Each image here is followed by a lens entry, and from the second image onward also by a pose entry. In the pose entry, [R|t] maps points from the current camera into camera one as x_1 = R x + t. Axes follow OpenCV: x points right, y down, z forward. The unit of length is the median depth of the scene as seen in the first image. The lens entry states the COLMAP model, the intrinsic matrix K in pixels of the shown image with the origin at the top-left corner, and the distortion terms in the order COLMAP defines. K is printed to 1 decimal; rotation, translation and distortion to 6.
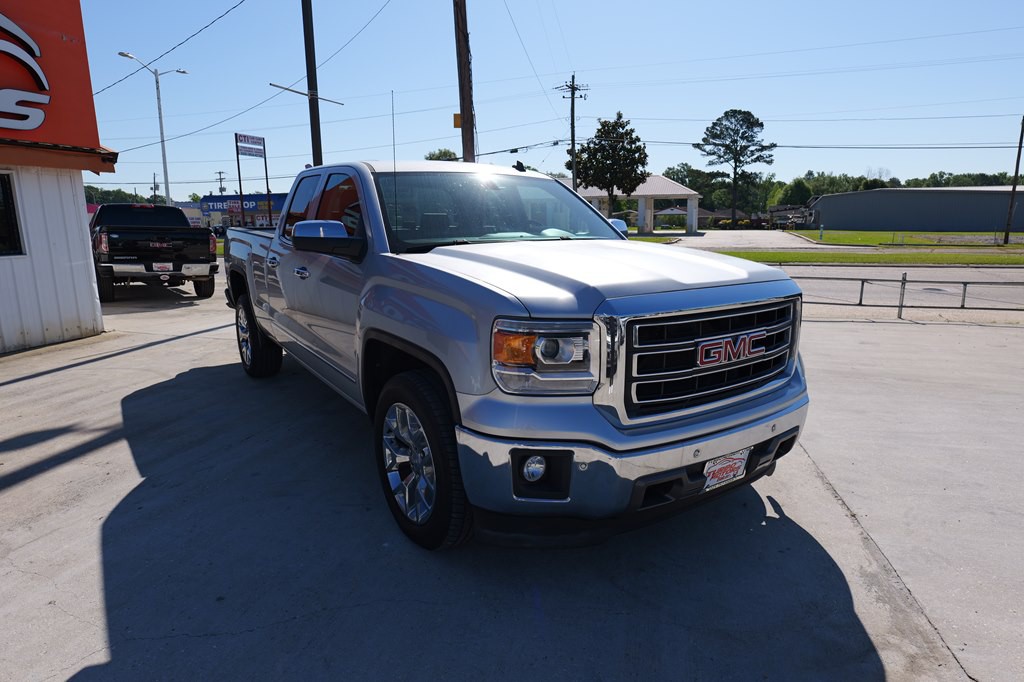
lens RADIAL K [[602.2, 0, 497.8], [0, 602.2, 344.6], [0, 0, 1]] dist [-0.019120, 0.007592]
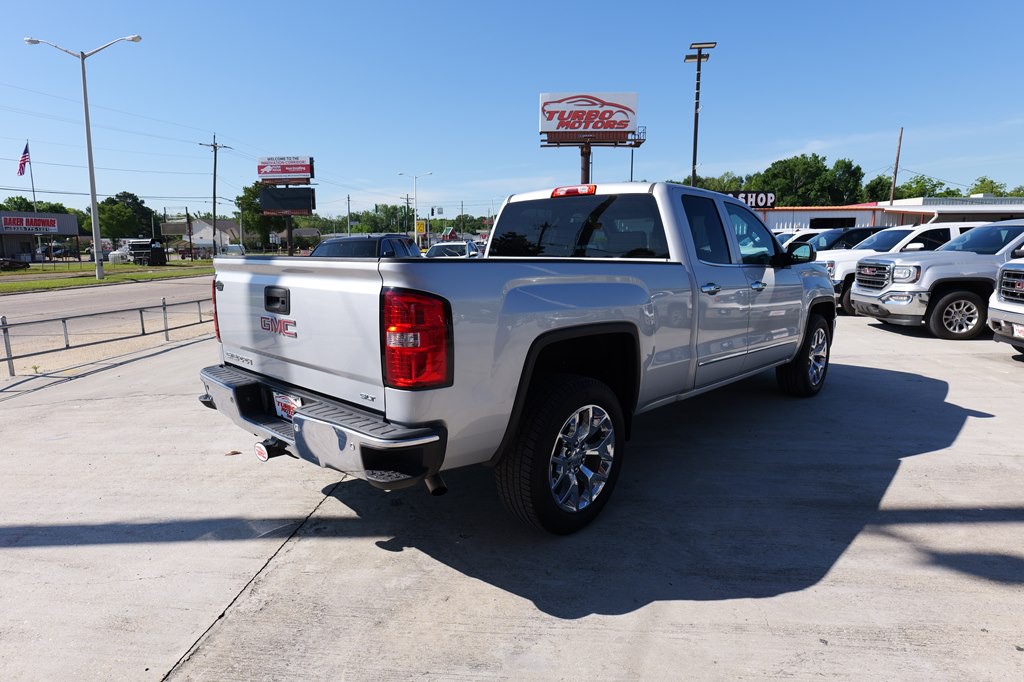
lens RADIAL K [[602.2, 0, 520.2], [0, 602.2, 341.9], [0, 0, 1]] dist [-0.019120, 0.007592]
pose [[-0.240669, -0.144082, 0.959853, -0.501806], [0.201600, 0.959933, 0.194642, -0.124686], [-0.949440, 0.240351, -0.201980, 0.630760]]
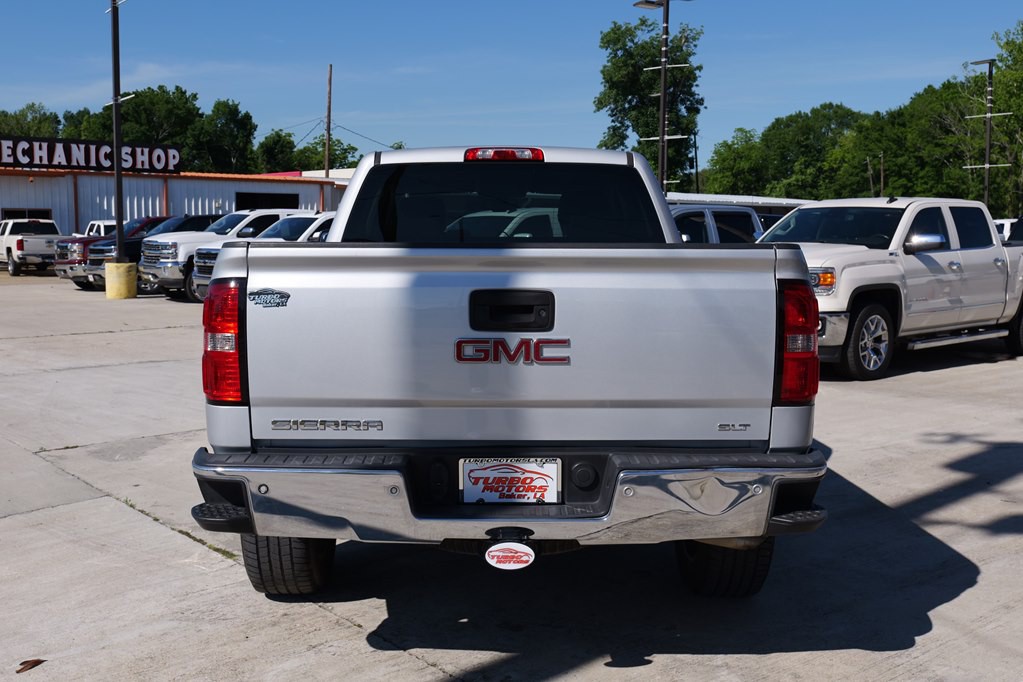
lens RADIAL K [[1062.6, 0, 521.6], [0, 1062.6, 319.0], [0, 0, 1]] dist [0.003009, 0.000000]
pose [[-0.846252, -0.037220, 0.531481, -0.378690], [0.109118, 0.964303, 0.241275, -0.183070], [-0.521489, 0.262173, -0.811982, 0.921960]]
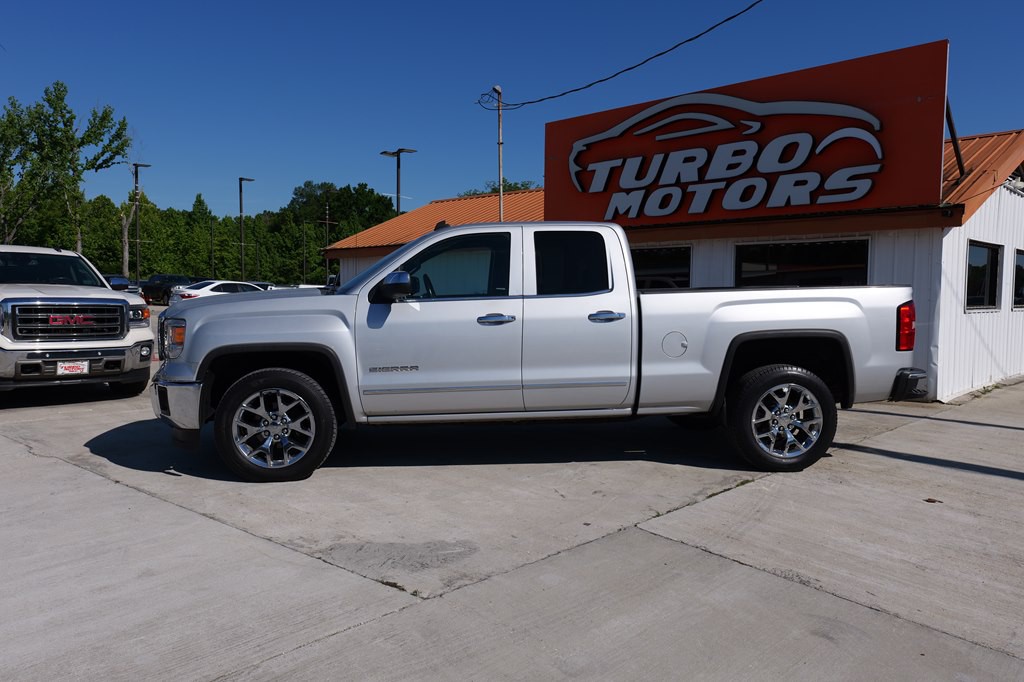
lens RADIAL K [[724.5, 0, 502.8], [0, 724.5, 339.2], [0, 0, 1]] dist [0.002513, 0.002090]
pose [[-0.479043, 0.063629, -0.875482, 0.465351], [-0.180212, 0.968995, 0.169032, -0.138416], [0.859094, 0.238746, -0.452724, 0.704158]]
